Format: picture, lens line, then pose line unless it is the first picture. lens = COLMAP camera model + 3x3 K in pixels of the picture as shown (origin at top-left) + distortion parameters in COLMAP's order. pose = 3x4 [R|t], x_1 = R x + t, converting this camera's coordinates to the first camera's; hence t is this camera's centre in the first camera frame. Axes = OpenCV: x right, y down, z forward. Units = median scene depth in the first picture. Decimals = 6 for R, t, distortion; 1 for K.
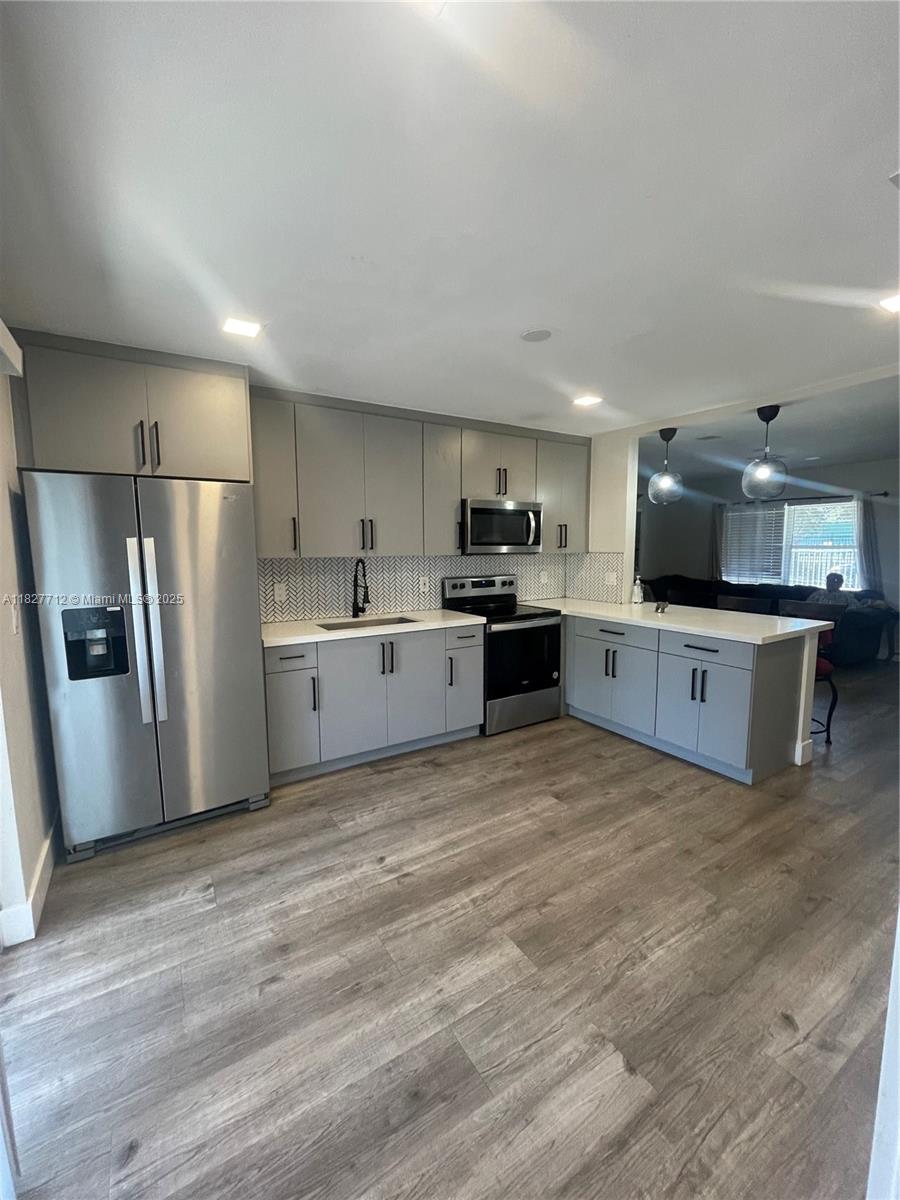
lens RADIAL K [[487.3, 0, 453.2], [0, 487.3, 600.7], [0, 0, 1]] dist [-0.007696, -0.000143]
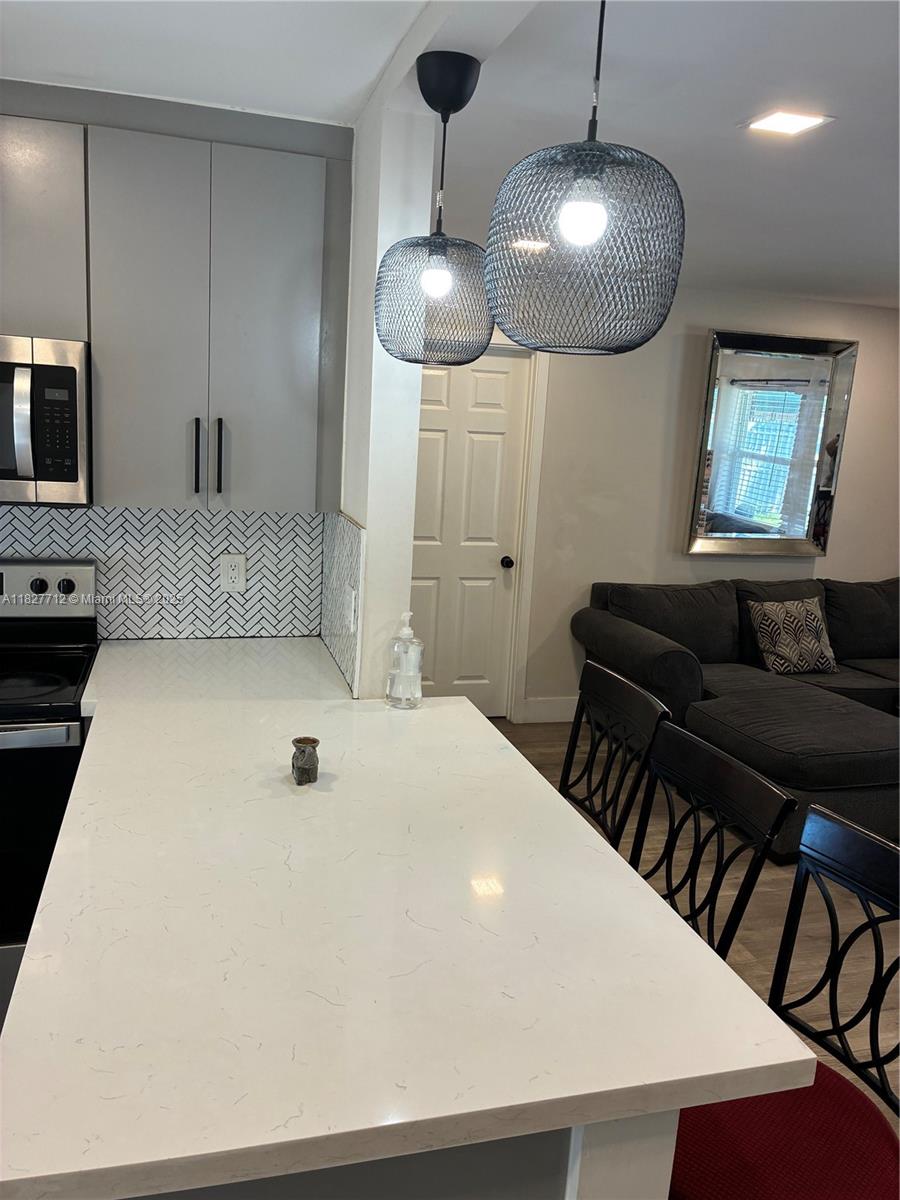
lens RADIAL K [[909.3, 0, 433.0], [0, 909.3, 593.1], [0, 0, 1]] dist [0.042592, -0.059831]
pose [[0.954748, 0.119422, -0.272388, 0.829766], [-0.101339, 0.991665, 0.079570, -0.167375], [0.279620, -0.048365, 0.958892, 0.746516]]
